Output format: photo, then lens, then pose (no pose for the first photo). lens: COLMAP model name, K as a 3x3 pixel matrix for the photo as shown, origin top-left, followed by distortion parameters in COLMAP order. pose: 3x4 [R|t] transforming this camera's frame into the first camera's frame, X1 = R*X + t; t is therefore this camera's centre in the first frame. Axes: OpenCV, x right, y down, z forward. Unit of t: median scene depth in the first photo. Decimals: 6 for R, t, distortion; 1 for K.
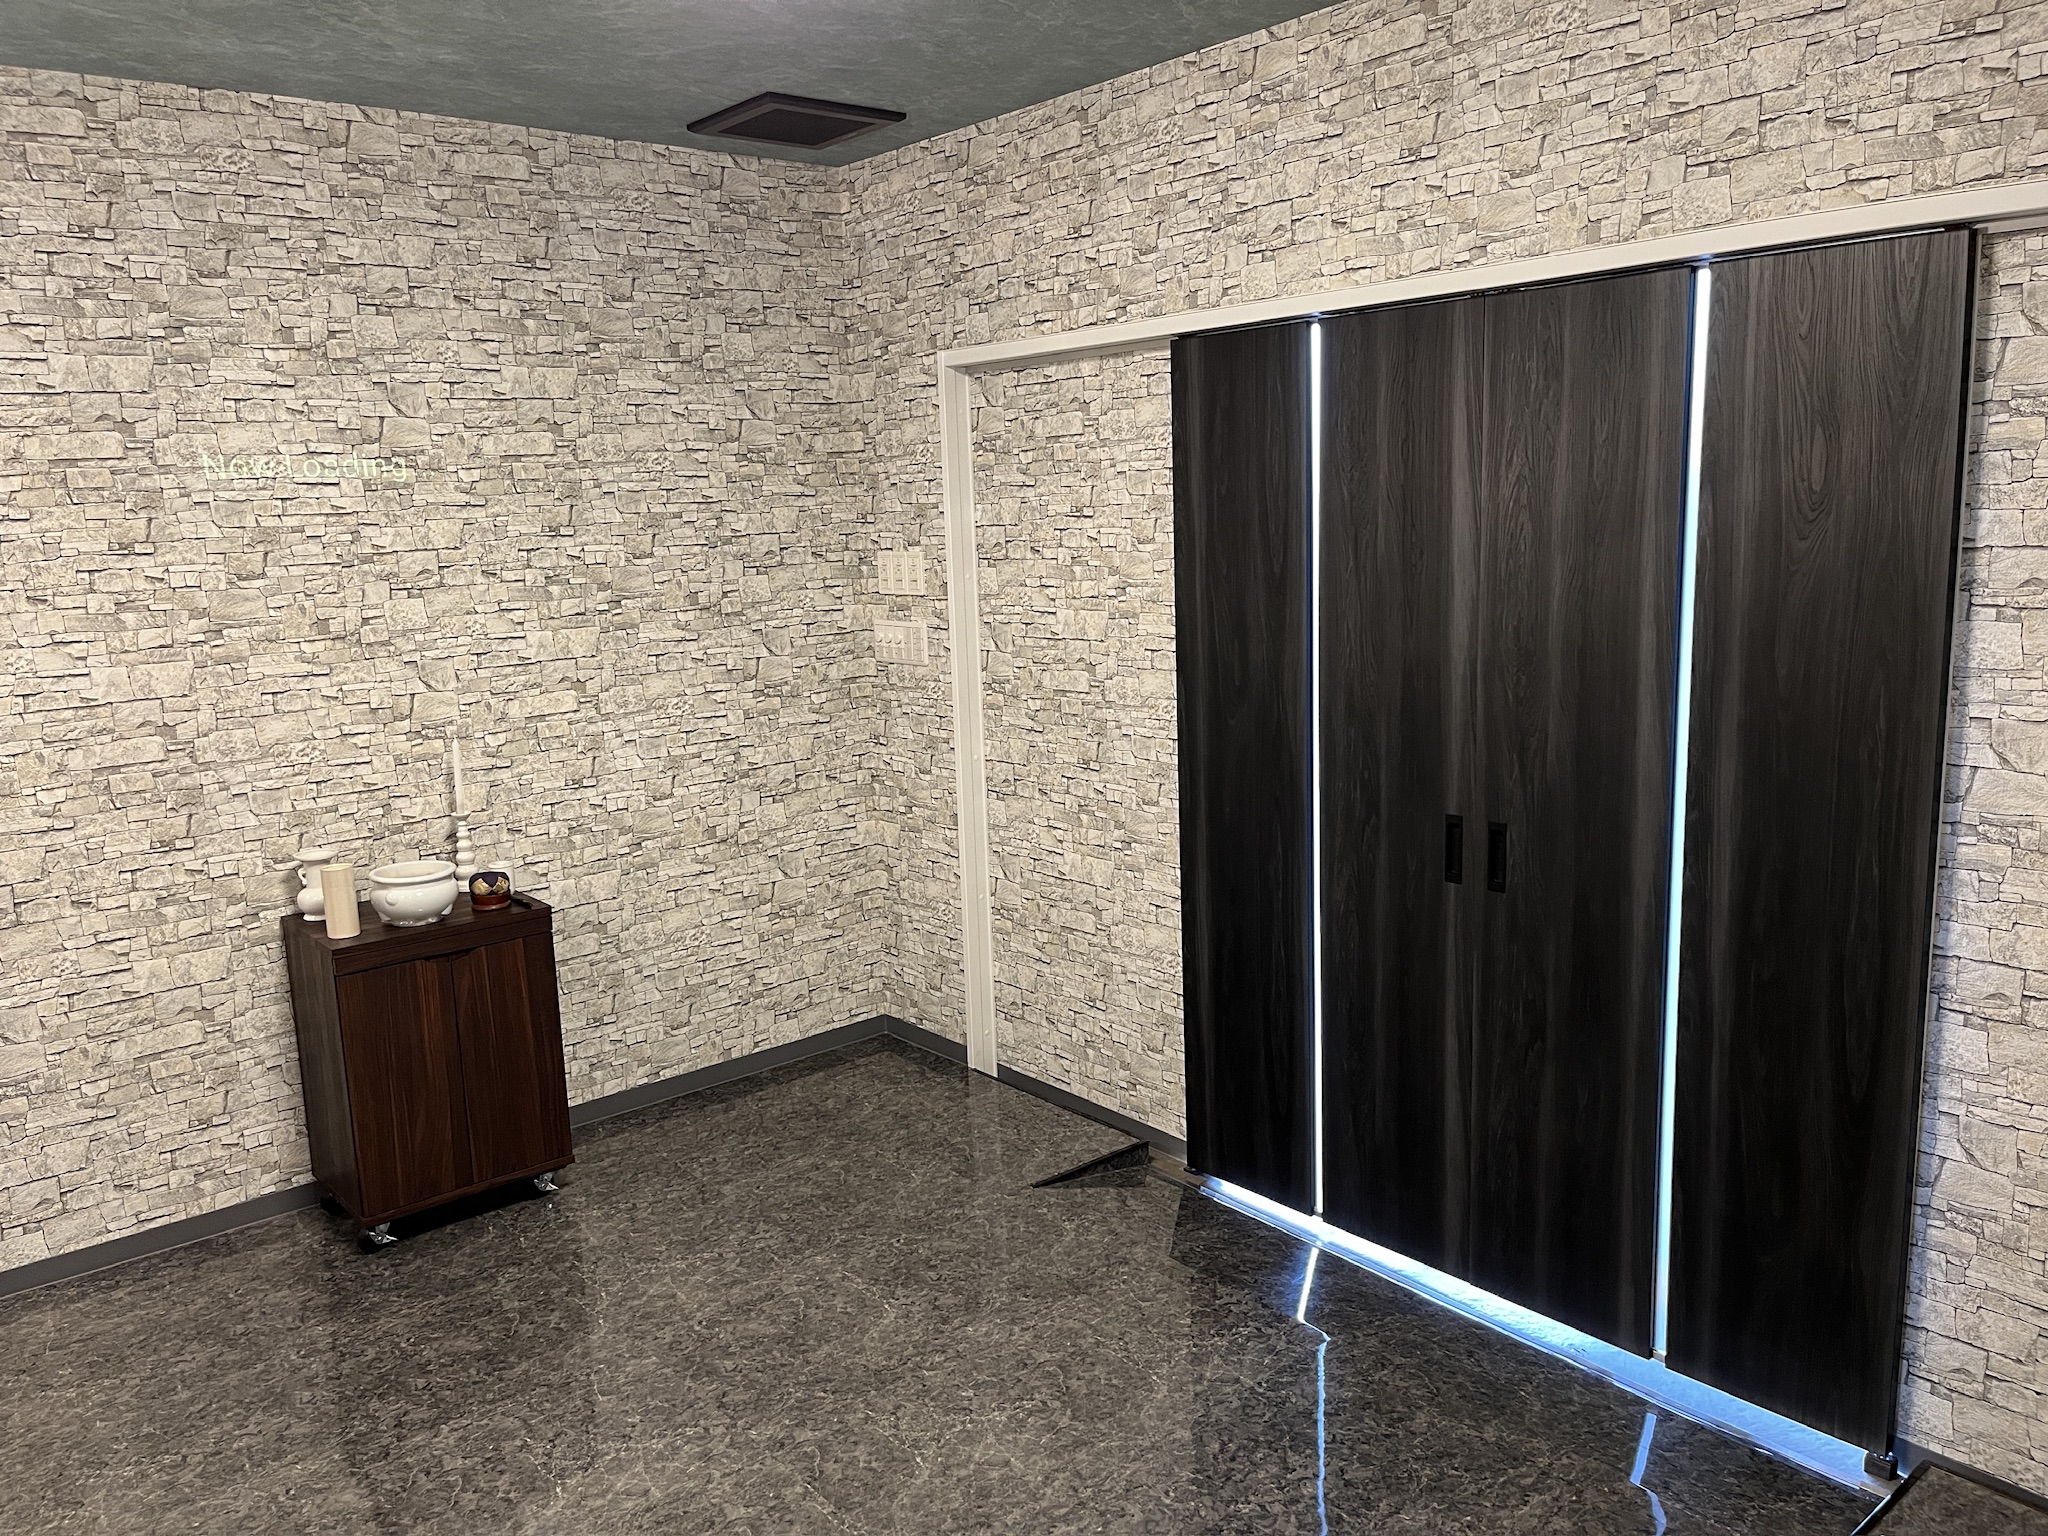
lens RADIAL K [[1547.5, 0, 1029.7], [0, 1547.5, 781.3], [0, 0, 1]] dist [0.069735, -0.106199]
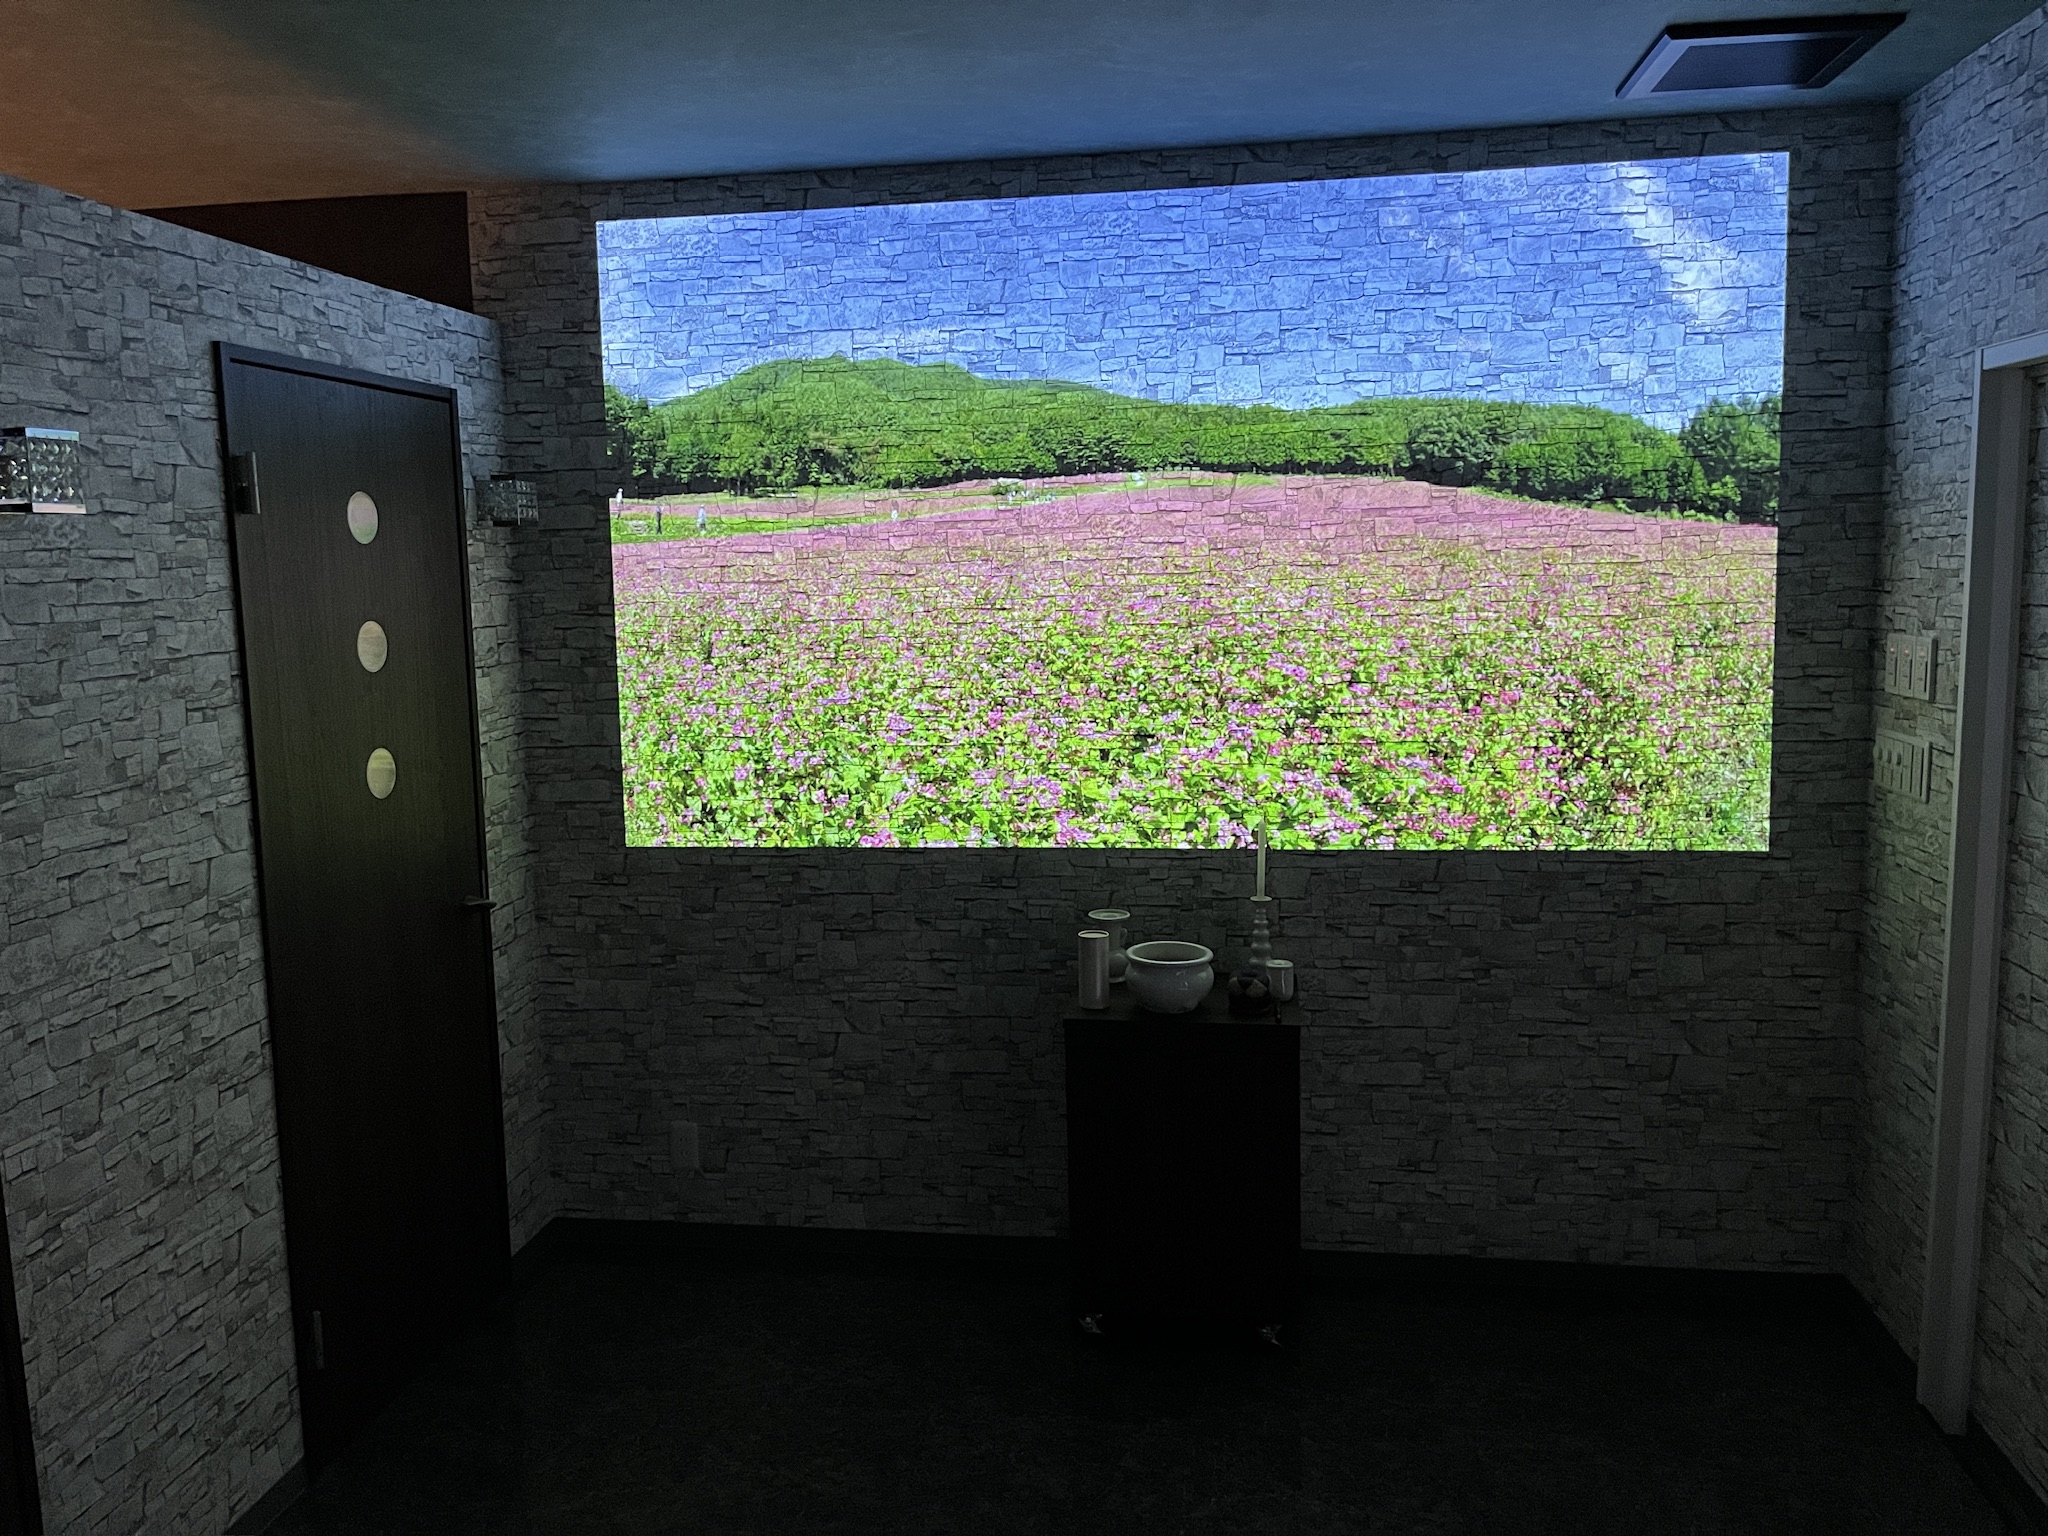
lens RADIAL K [[1545.1, 0, 1016.0], [0, 1545.1, 756.4], [0, 0, 1]] dist [0.062822, -0.097827]
pose [[0.658930, 0.115521, -0.743281, 0.206603], [-0.136947, 0.990046, 0.032468, -0.072678], [0.739633, 0.080396, 0.668191, 0.279781]]
